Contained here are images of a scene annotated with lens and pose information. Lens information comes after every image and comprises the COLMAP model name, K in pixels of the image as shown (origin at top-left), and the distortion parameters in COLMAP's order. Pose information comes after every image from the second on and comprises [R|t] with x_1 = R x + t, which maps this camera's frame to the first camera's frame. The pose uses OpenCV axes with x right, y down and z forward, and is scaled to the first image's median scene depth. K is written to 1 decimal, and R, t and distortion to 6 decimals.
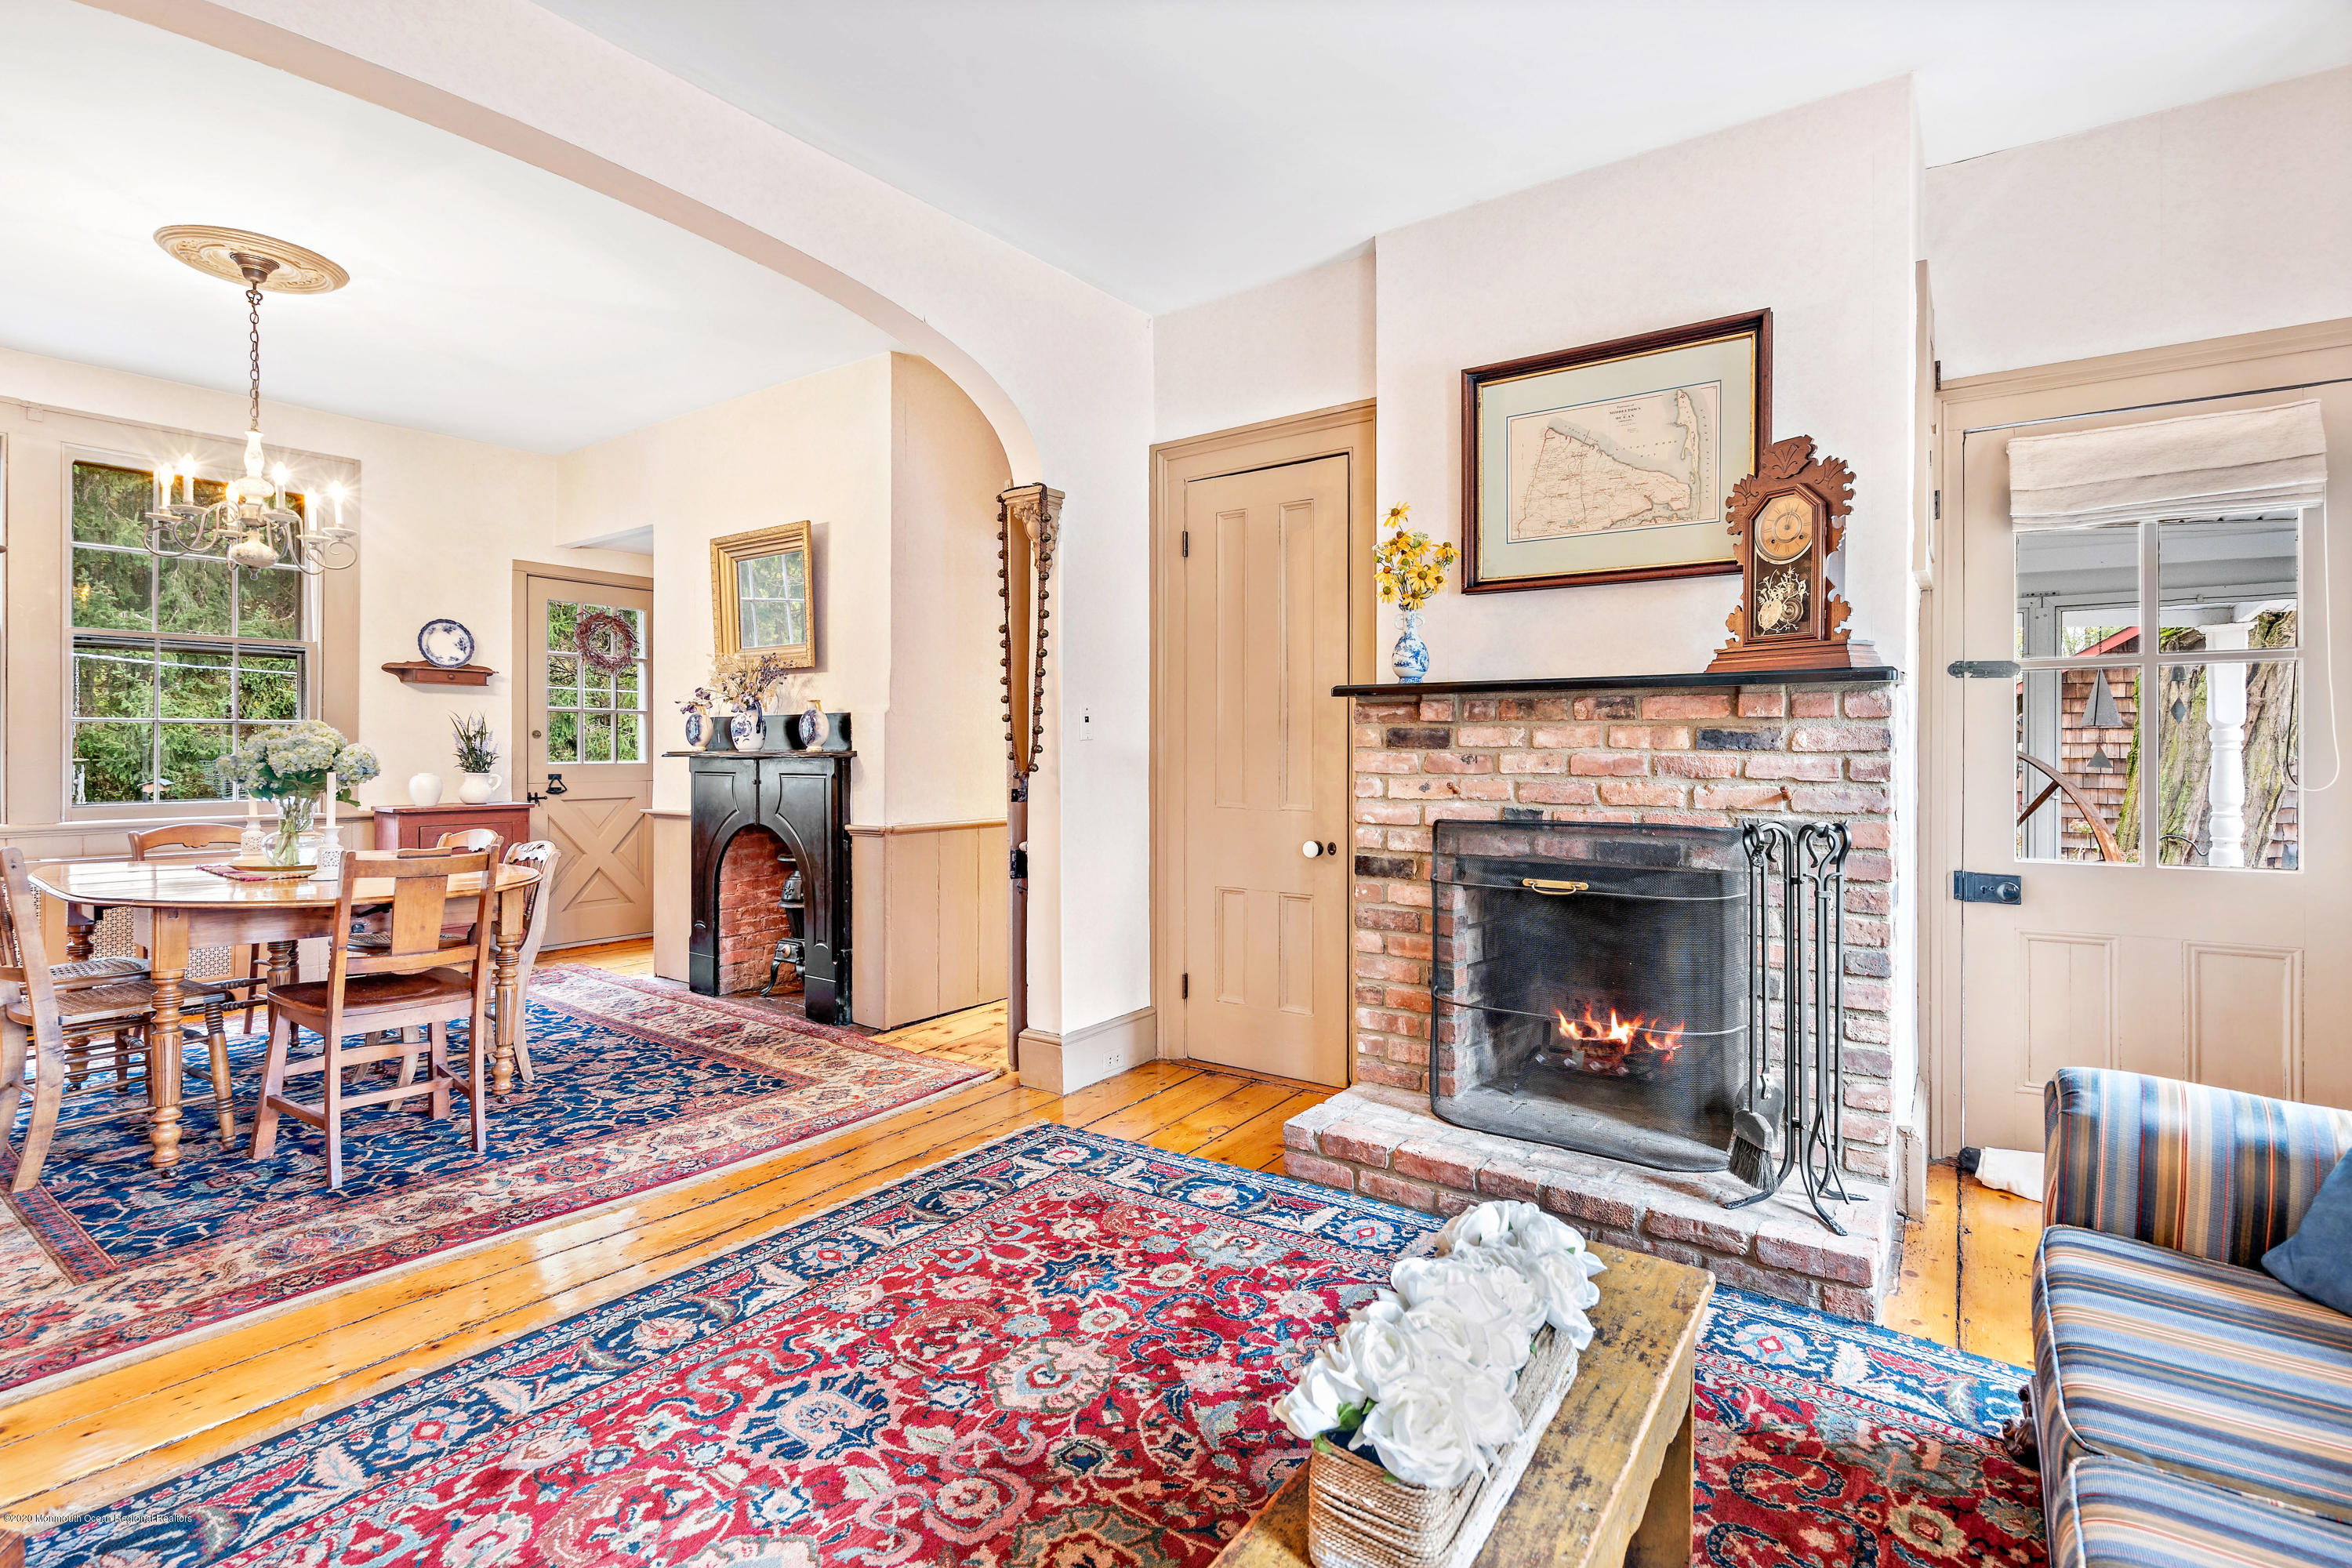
lens RADIAL K [[1087.5, 0, 1197.9], [0, 1087.5, 762.3], [0, 0, 1]] dist [-0.001116, -0.000374]
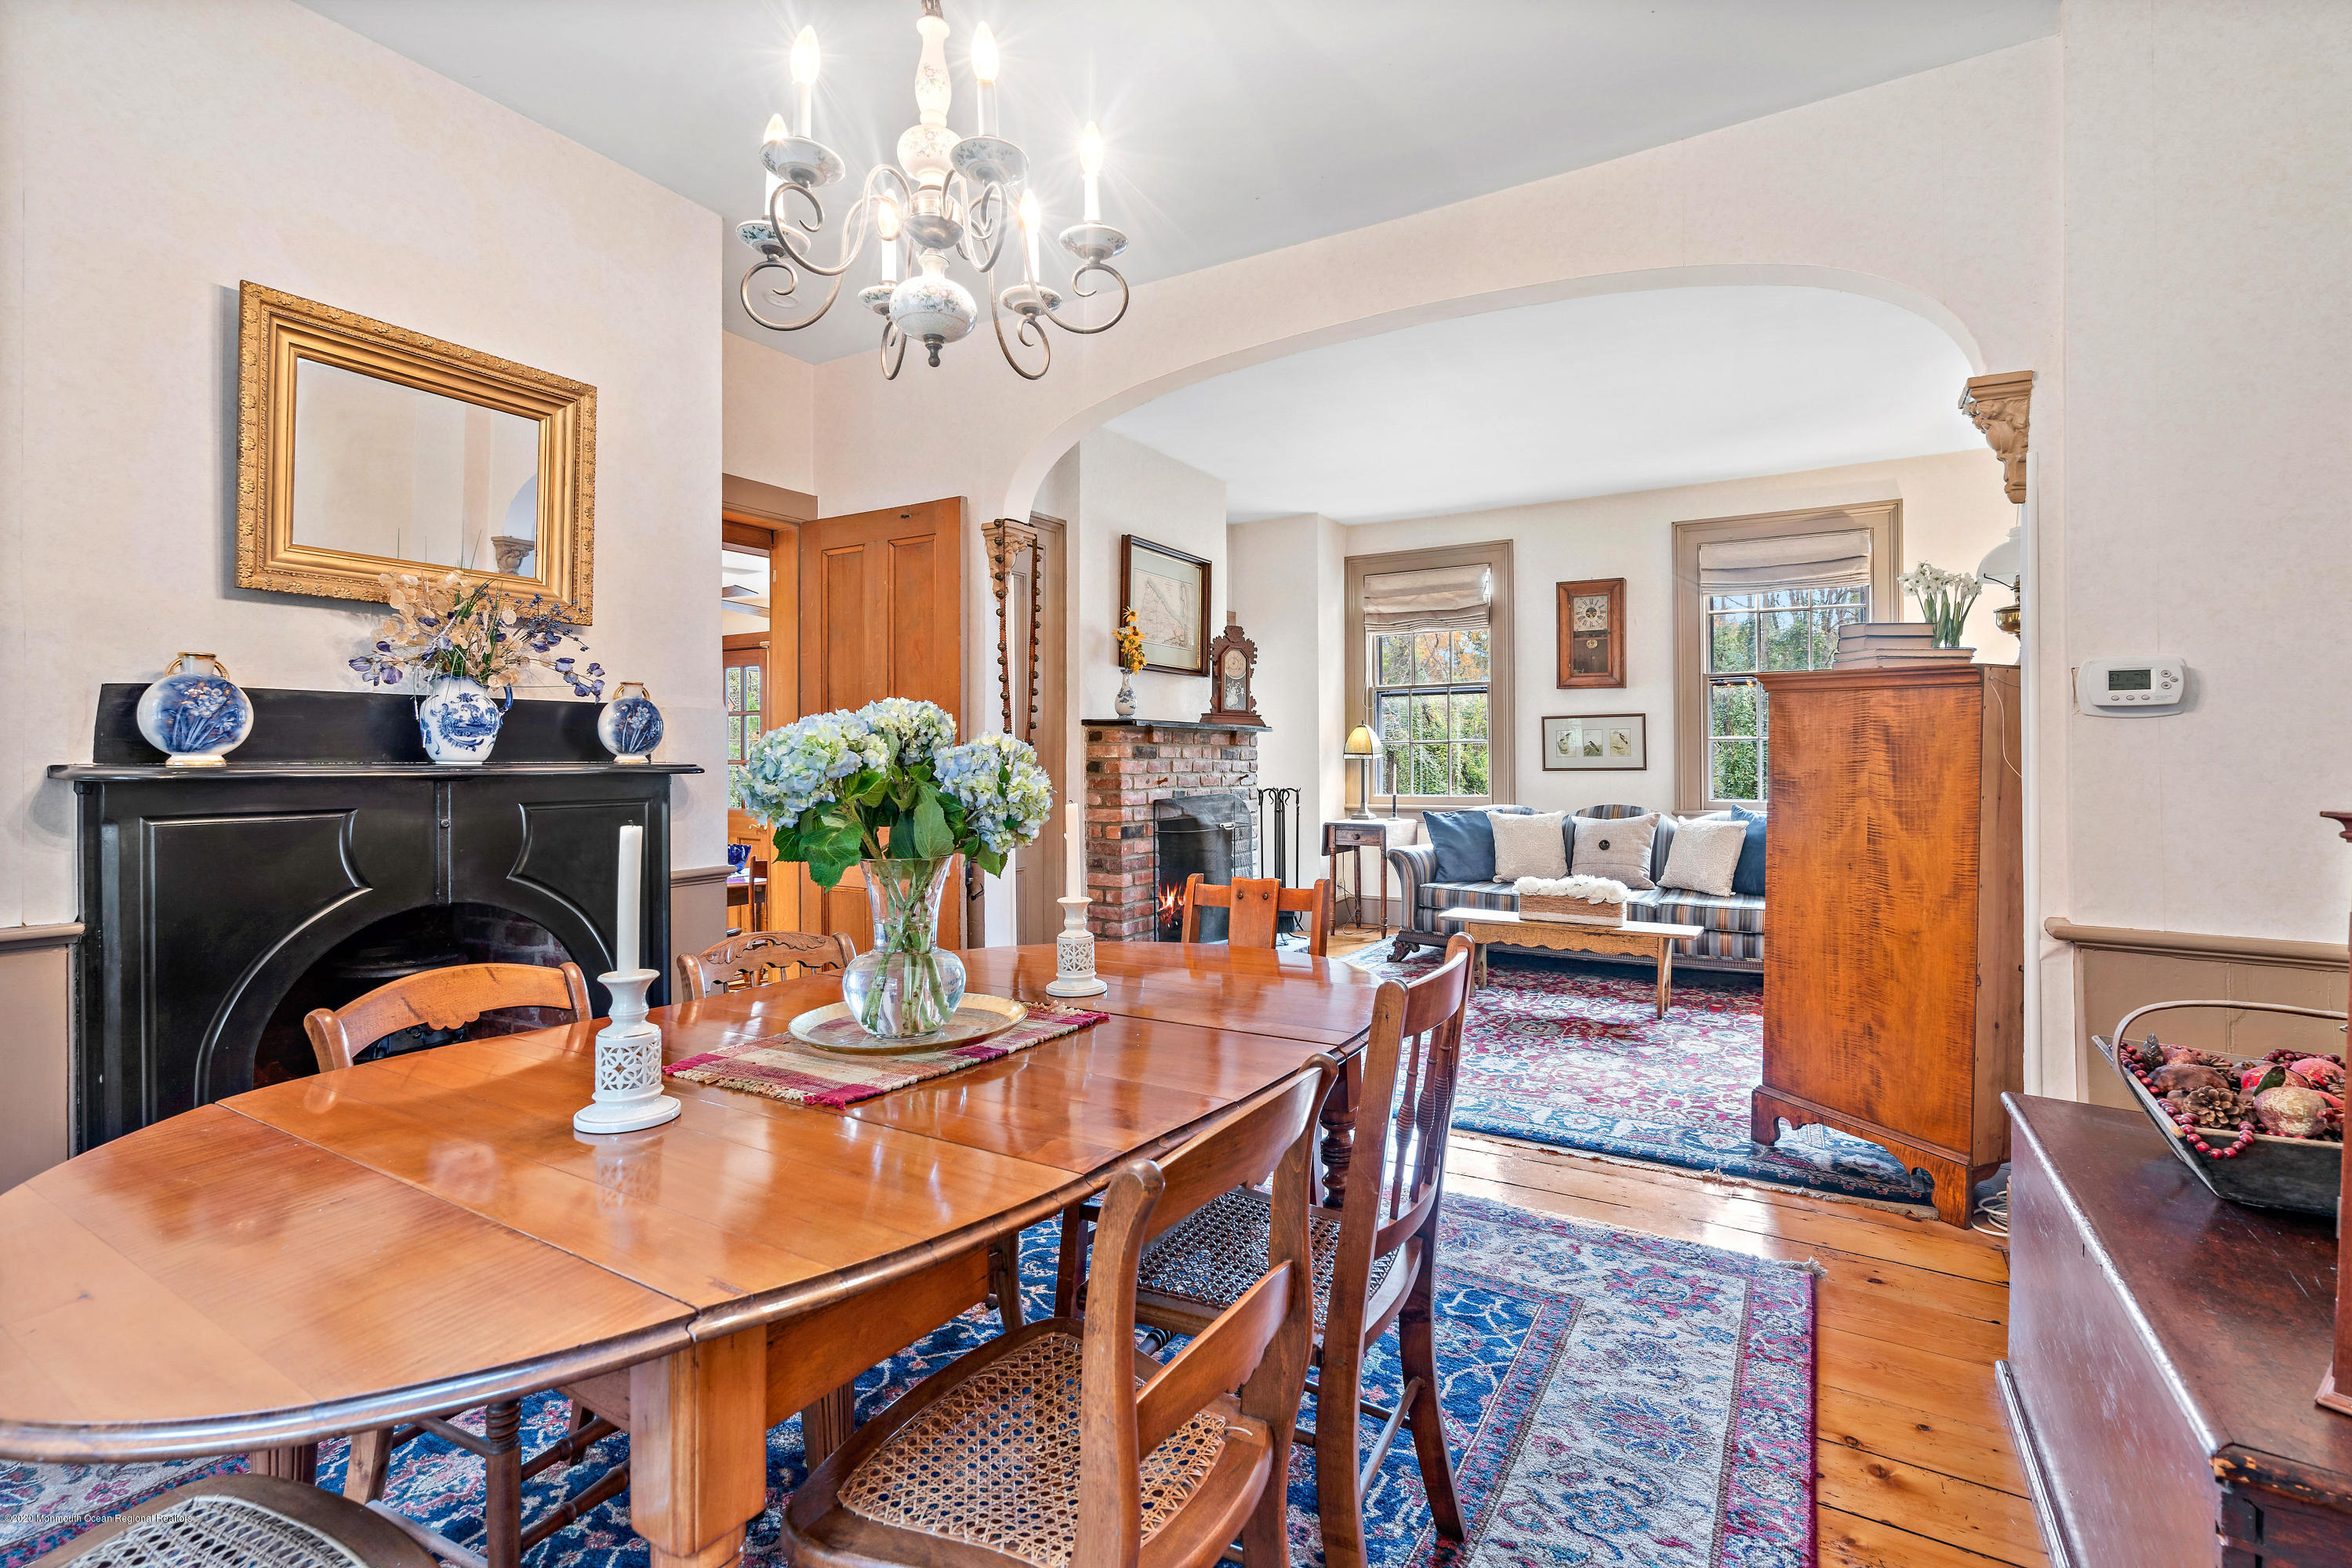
lens RADIAL K [[1087.5, 0, 1190.2], [0, 1087.5, 767.5], [0, 0, 1]] dist [-0.001116, -0.000374]
pose [[-0.075927, -0.011458, 0.997048, -1.254442], [0.013374, 0.999832, 0.012509, -0.016239], [-0.997024, 0.014284, -0.075761, 0.897534]]
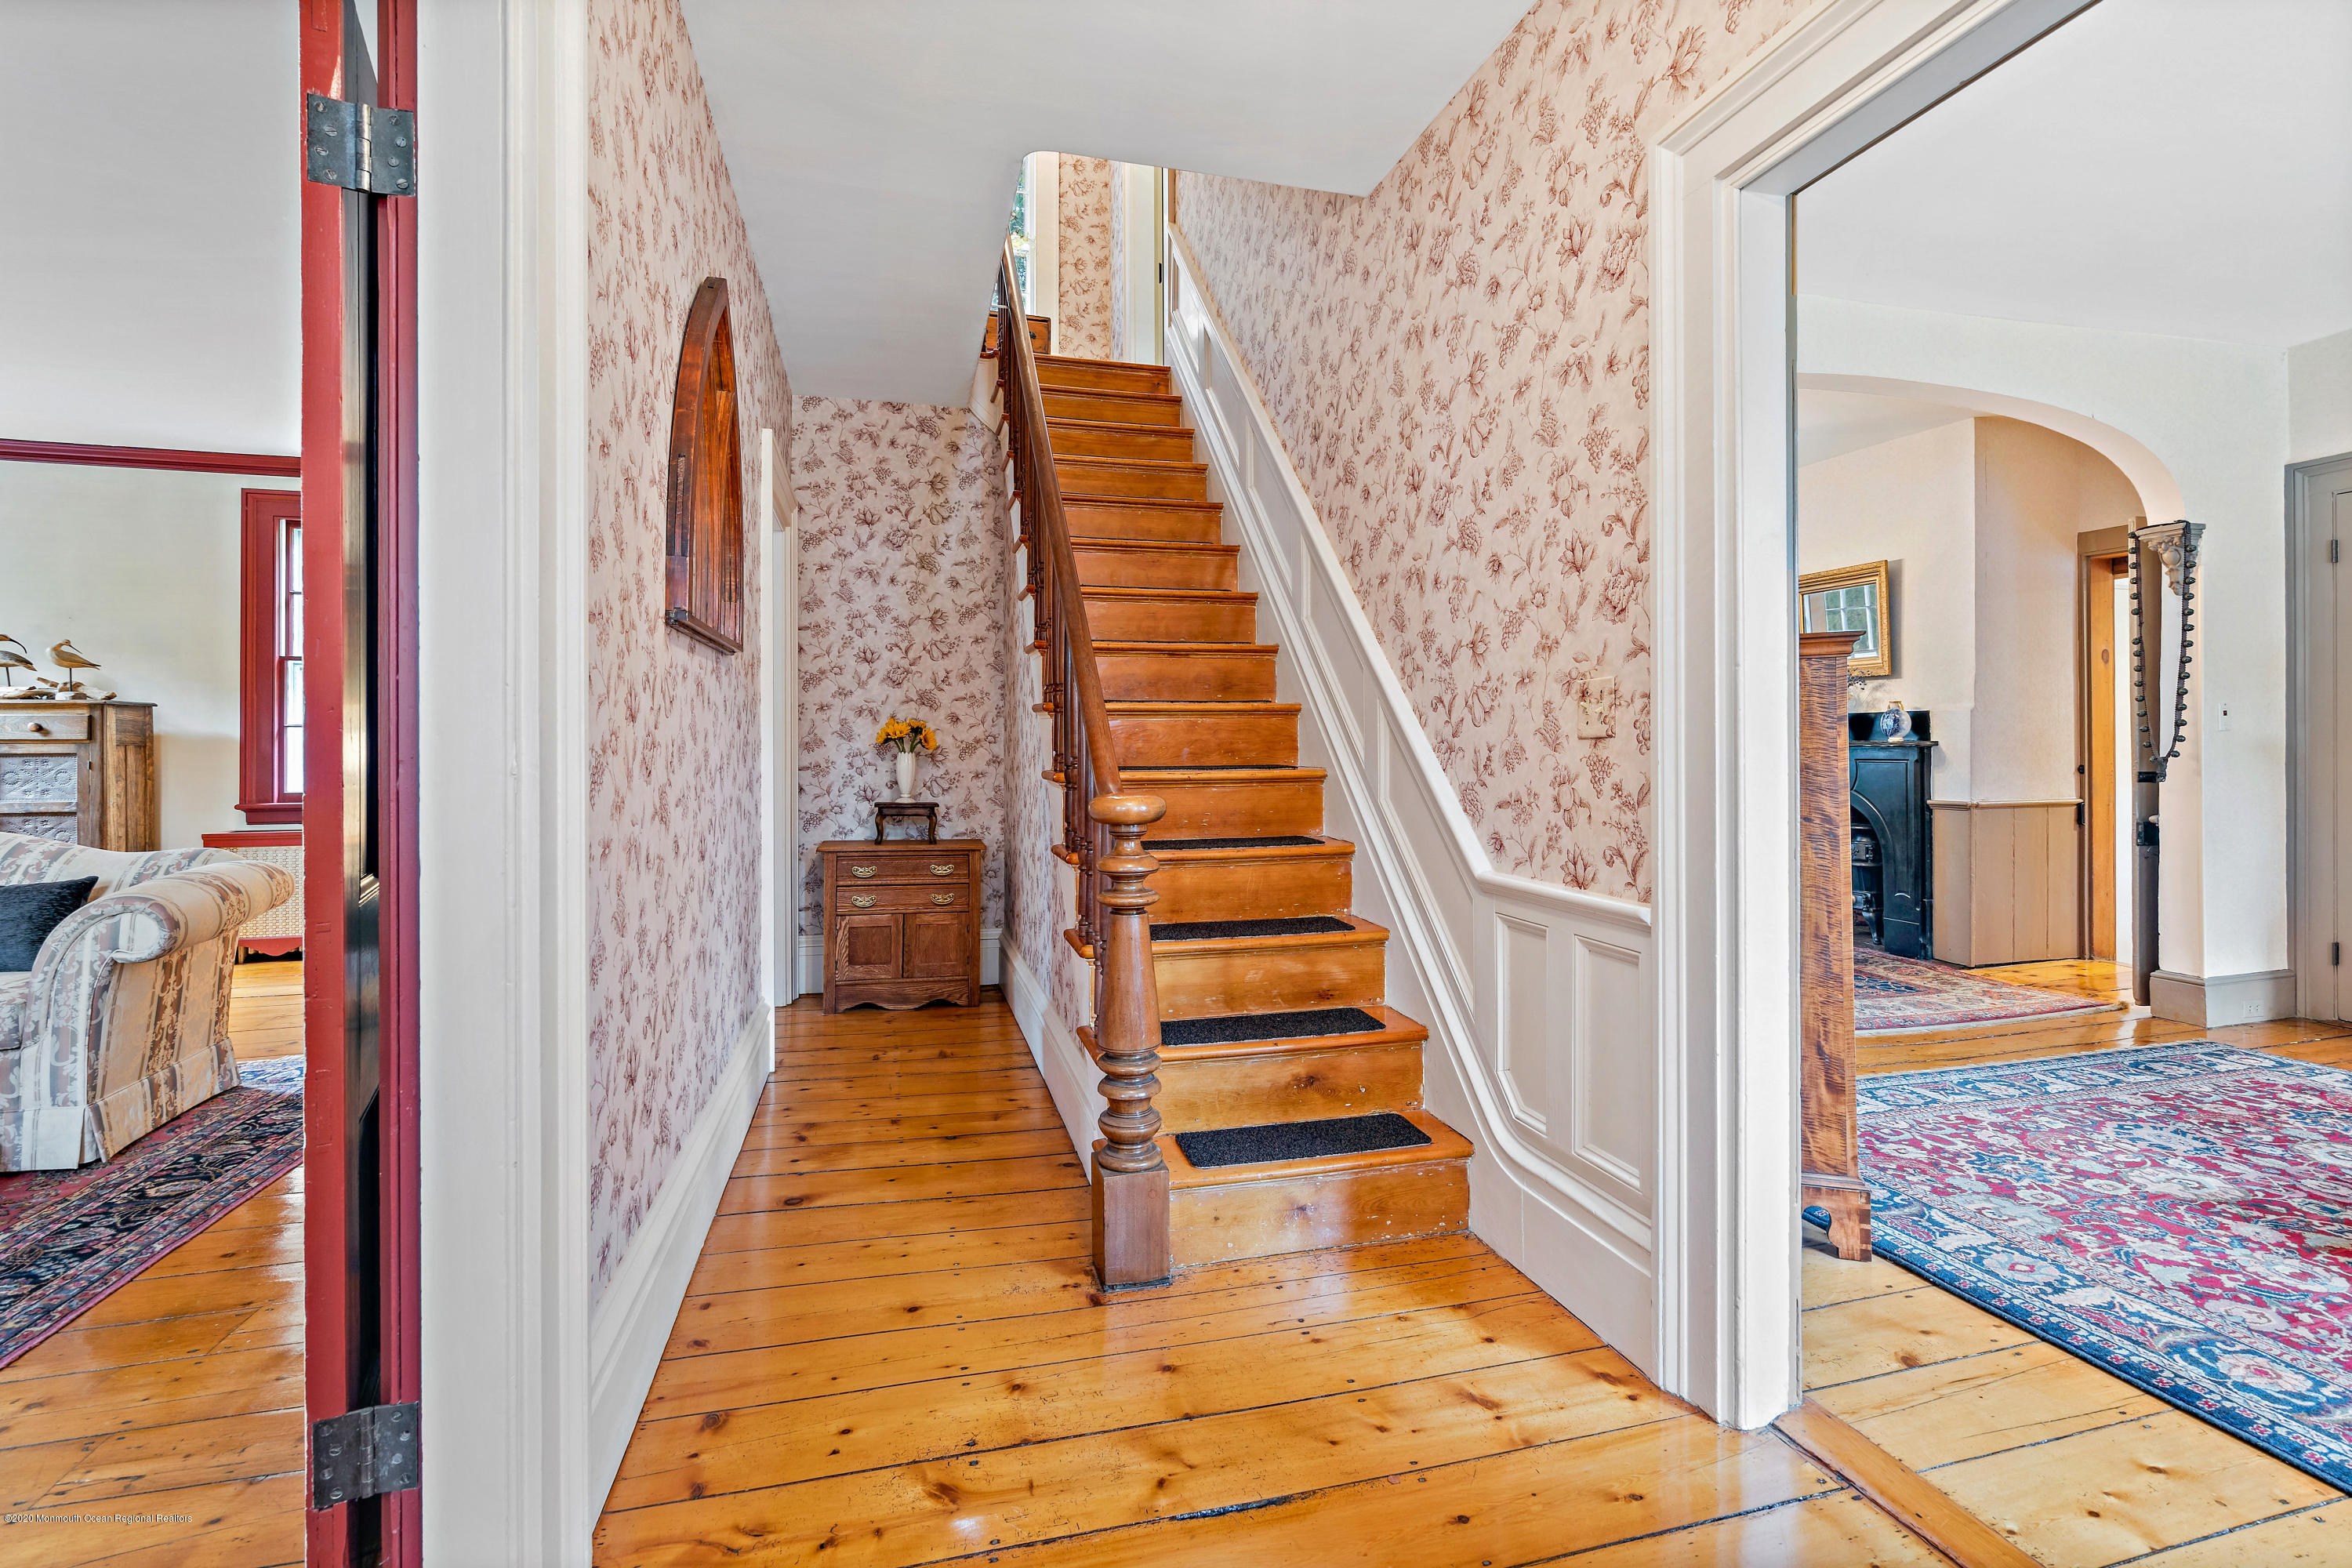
lens RADIAL K [[1087.5, 0, 1202.7], [0, 1087.5, 747.6], [0, 0, 1]] dist [-0.001116, -0.000374]
pose [[0.774655, -0.001137, -0.632383, -0.221999], [-0.003016, 0.999980, -0.005493, 0.007578], [0.632377, 0.006162, 0.774636, -0.621828]]
